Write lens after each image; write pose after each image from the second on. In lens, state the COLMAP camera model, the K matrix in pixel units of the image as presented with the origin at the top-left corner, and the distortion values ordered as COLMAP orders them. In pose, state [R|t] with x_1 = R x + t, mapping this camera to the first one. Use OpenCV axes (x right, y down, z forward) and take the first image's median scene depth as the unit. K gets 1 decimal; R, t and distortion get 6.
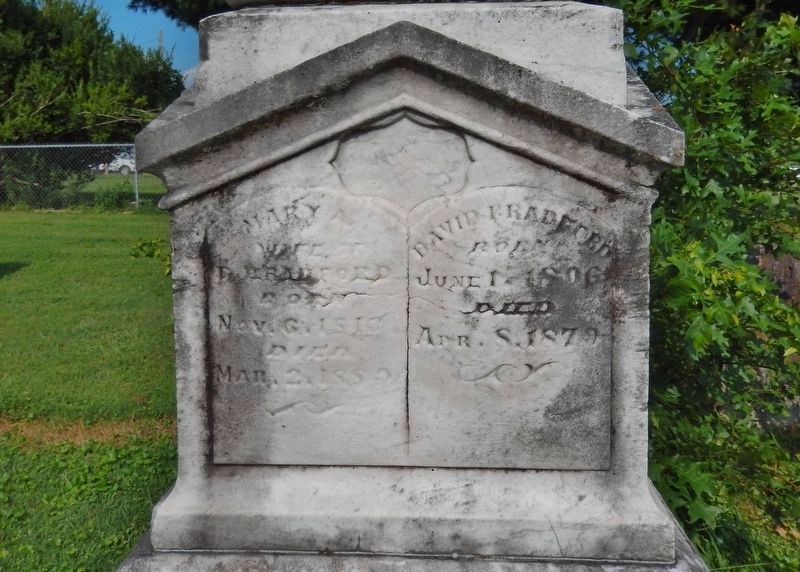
lens RADIAL K [[614.6, 0, 400.0], [0, 614.6, 286.0], [0, 0, 1]] dist [0.071183, -0.000835]
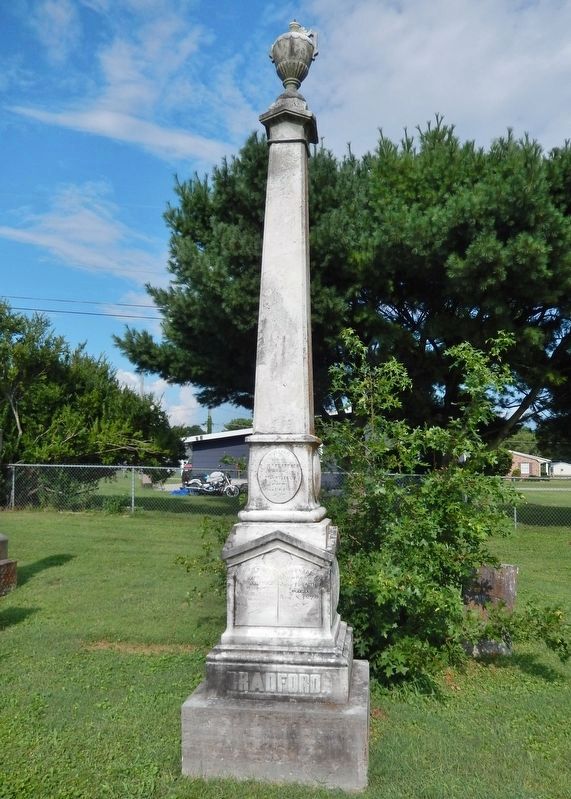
lens RADIAL K [[863.6, 0, 285.5], [0, 863.6, 399.5], [0, 0, 1]] dist [-0.172188, -0.002385]
pose [[0.993894, -0.005714, -0.110191, 0.184399], [-0.014673, 0.982944, -0.183317, -0.046975], [0.109359, 0.183814, 0.976859, -1.297928]]
